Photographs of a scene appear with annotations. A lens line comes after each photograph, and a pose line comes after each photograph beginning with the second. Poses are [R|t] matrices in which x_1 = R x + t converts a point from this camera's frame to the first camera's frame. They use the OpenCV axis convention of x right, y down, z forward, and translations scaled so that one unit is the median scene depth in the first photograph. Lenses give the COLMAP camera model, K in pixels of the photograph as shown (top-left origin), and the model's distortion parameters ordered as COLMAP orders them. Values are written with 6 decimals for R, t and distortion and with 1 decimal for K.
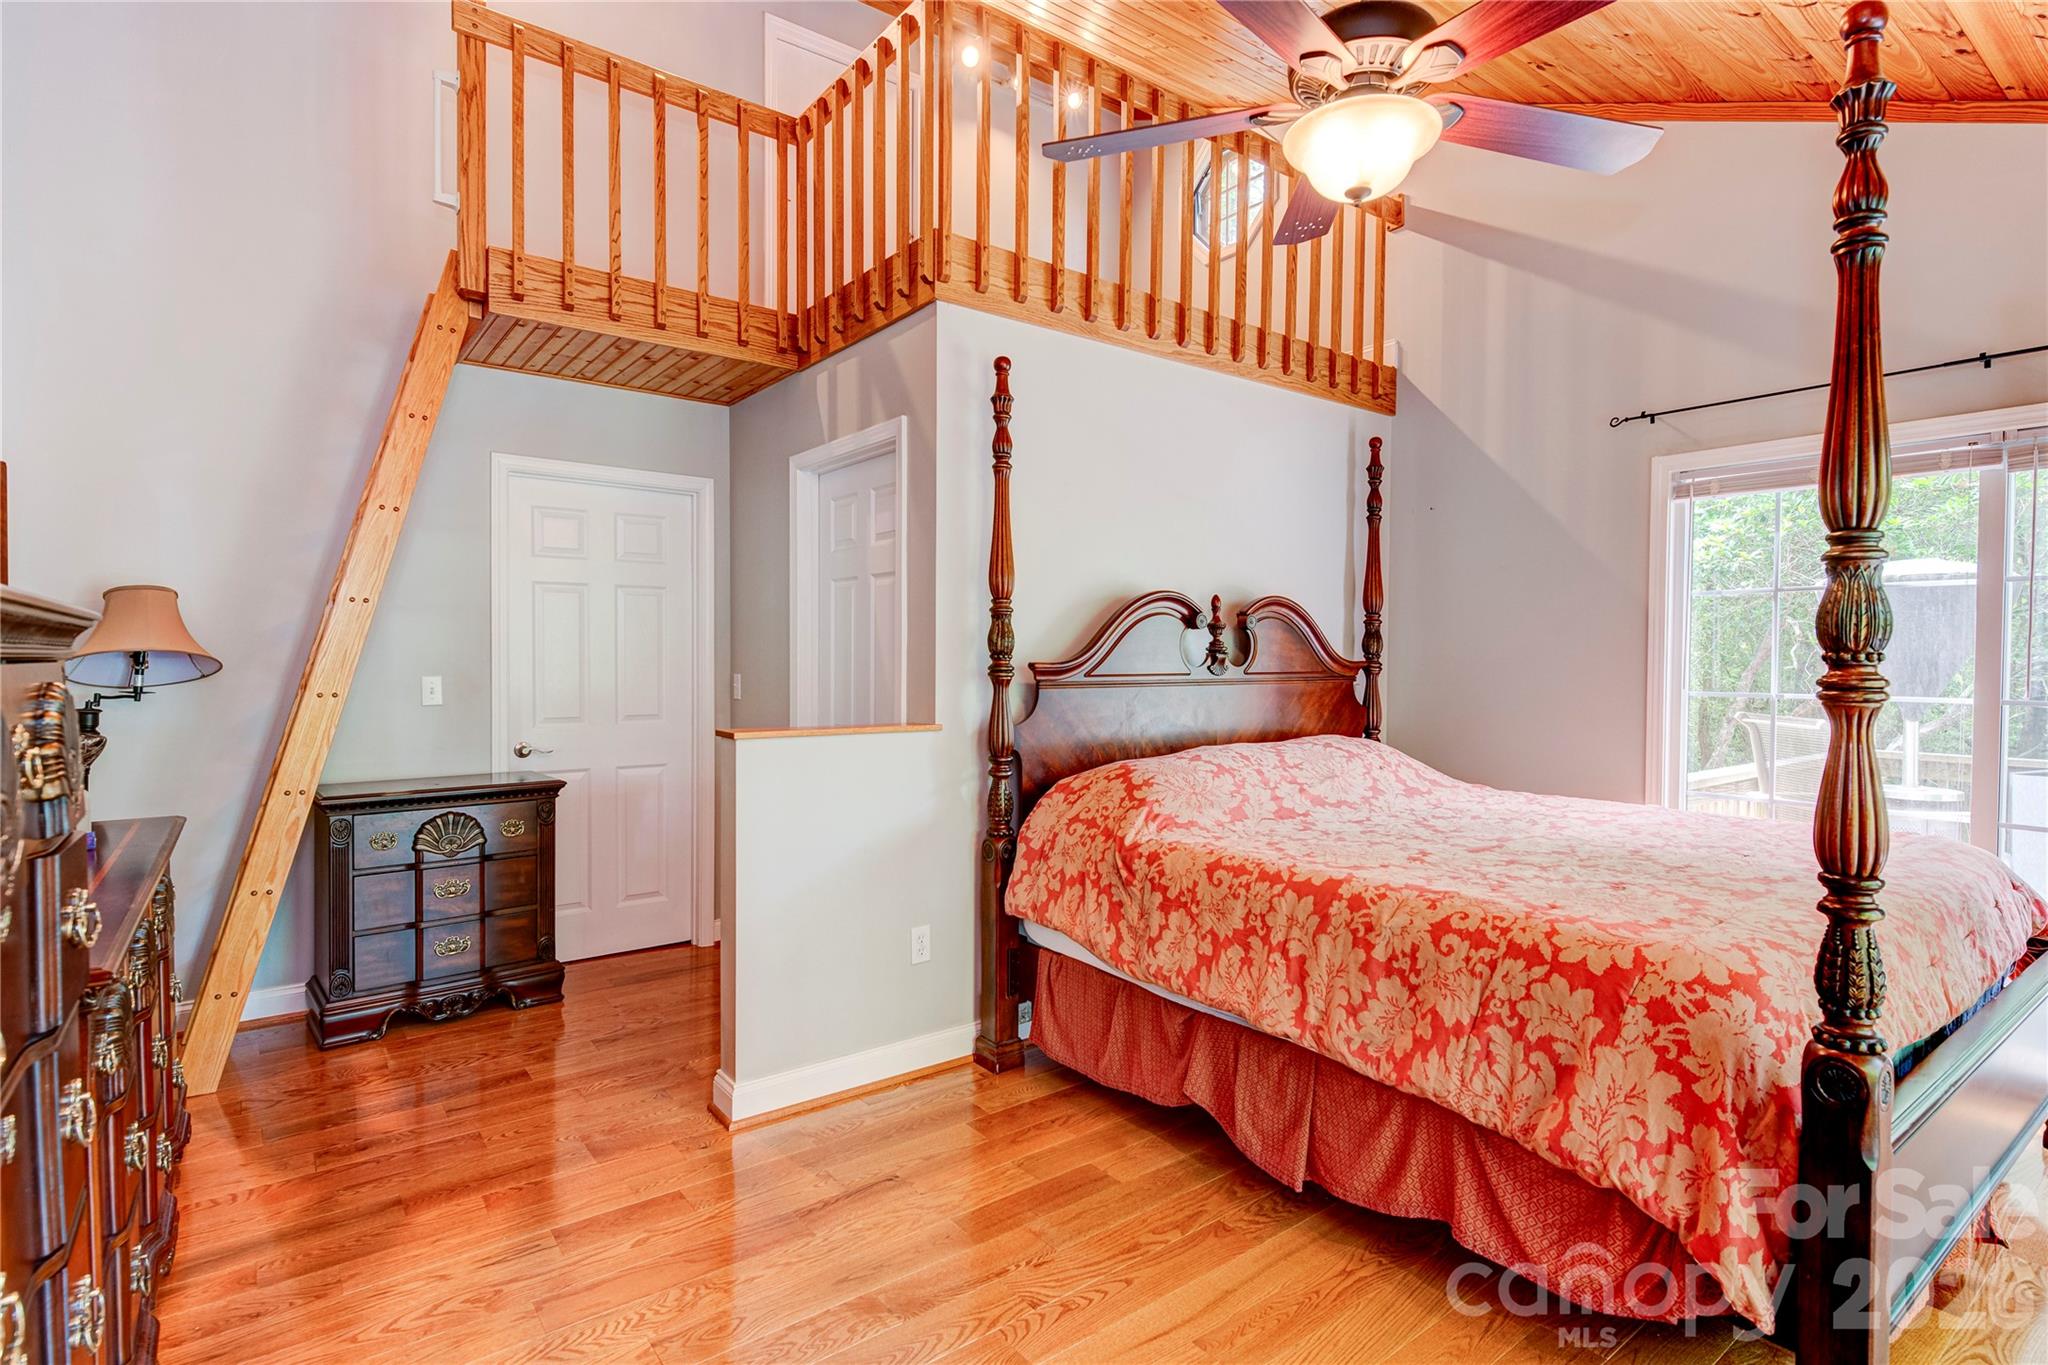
lens RADIAL K [[1031.5, 0, 1045.9], [0, 1031.5, 677.1], [0, 0, 1]] dist [0.018552, -0.010203]
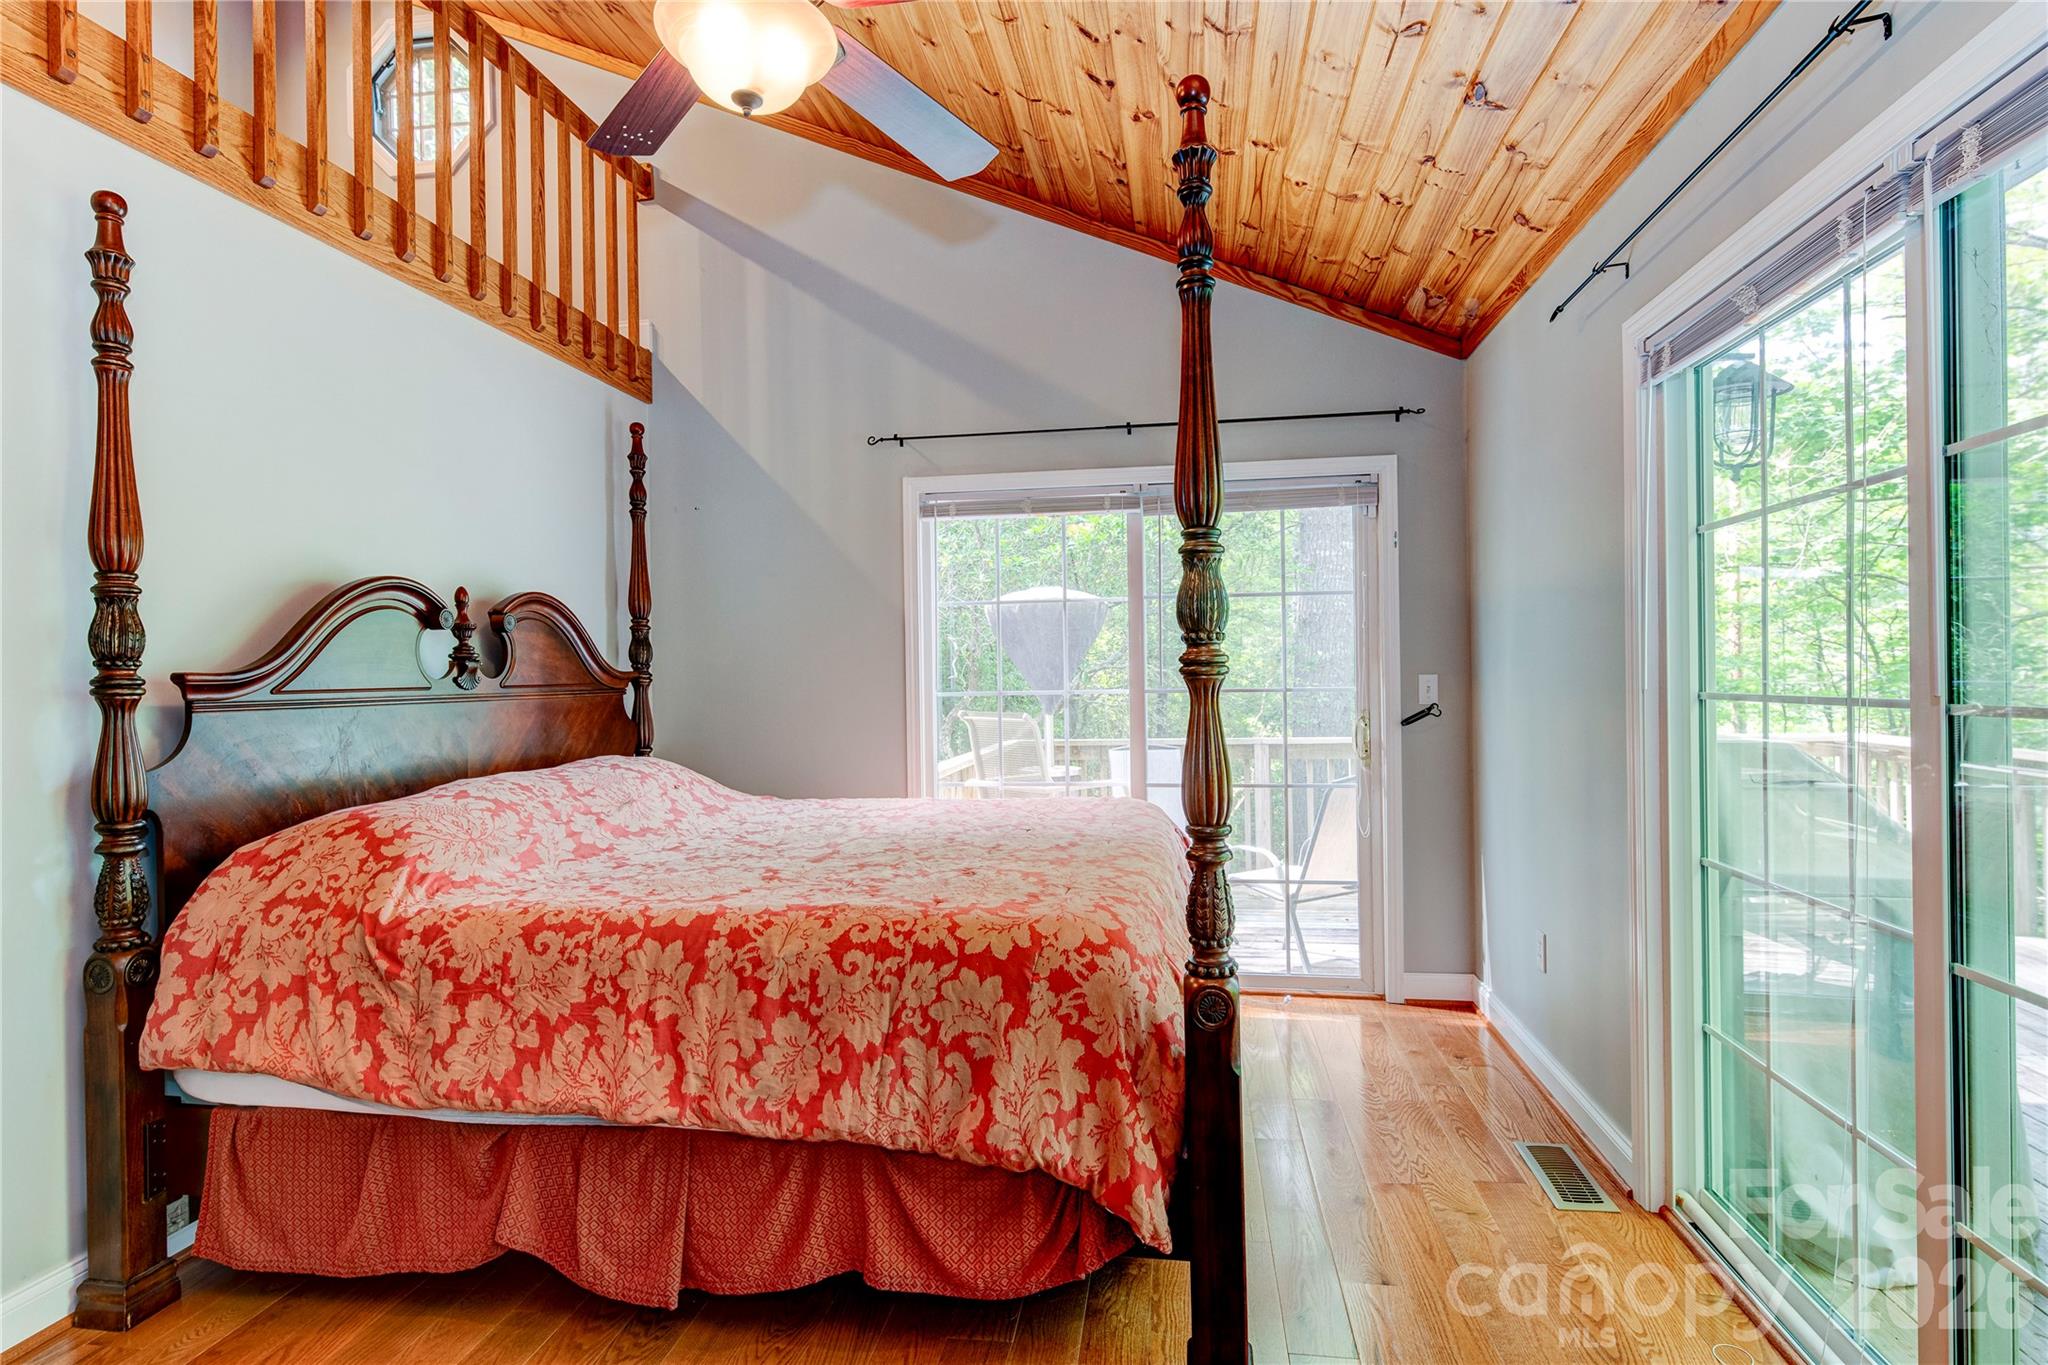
lens RADIAL K [[1031.5, 0, 1015.7], [0, 1031.5, 681.5], [0, 0, 1]] dist [0.018552, -0.010203]
pose [[0.719127, -0.019395, 0.694608, -0.091657], [0.036767, 0.999272, -0.010164, 0.017770], [-0.693905, 0.032848, 0.719317, 0.162518]]
